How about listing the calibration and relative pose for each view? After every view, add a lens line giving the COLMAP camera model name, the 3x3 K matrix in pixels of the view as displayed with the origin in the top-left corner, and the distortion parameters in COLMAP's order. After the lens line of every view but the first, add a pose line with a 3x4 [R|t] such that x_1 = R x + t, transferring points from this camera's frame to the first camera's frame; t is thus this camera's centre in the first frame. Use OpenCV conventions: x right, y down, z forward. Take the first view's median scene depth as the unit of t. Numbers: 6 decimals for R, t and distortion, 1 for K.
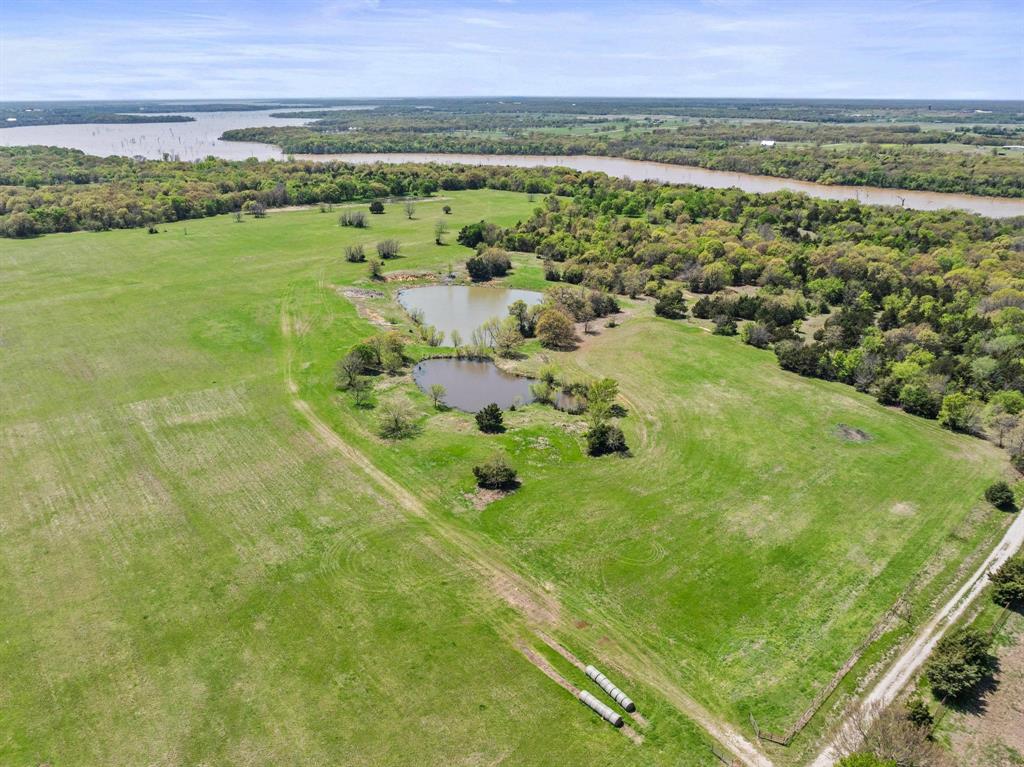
lens RADIAL K [[728.0, 0, 517.6], [0, 728.0, 382.0], [0, 0, 1]] dist [-0.038573, 0.001610]
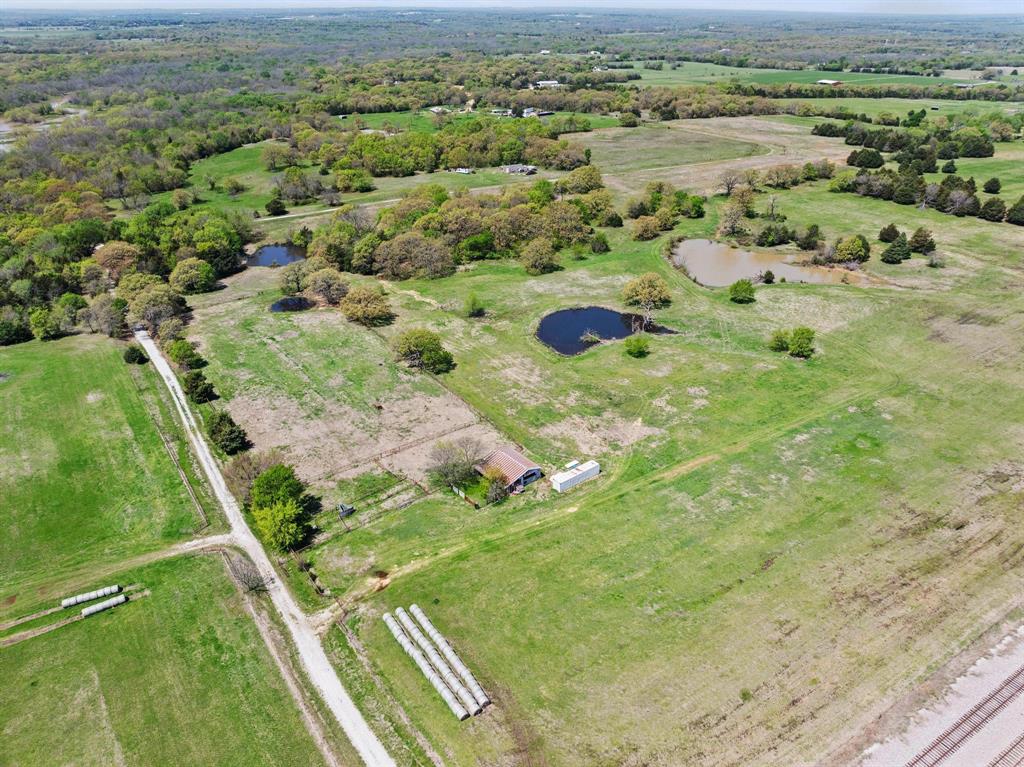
lens RADIAL K [[721.3, 0, 512.0], [0, 721.3, 383.5], [0, 0, 1]] dist [-0.059452, 0.031370]
pose [[0.158435, -0.461963, 0.872633, -0.191552], [0.358155, 0.850491, 0.385214, -0.028384], [-0.920121, 0.251507, 0.300201, -0.035007]]
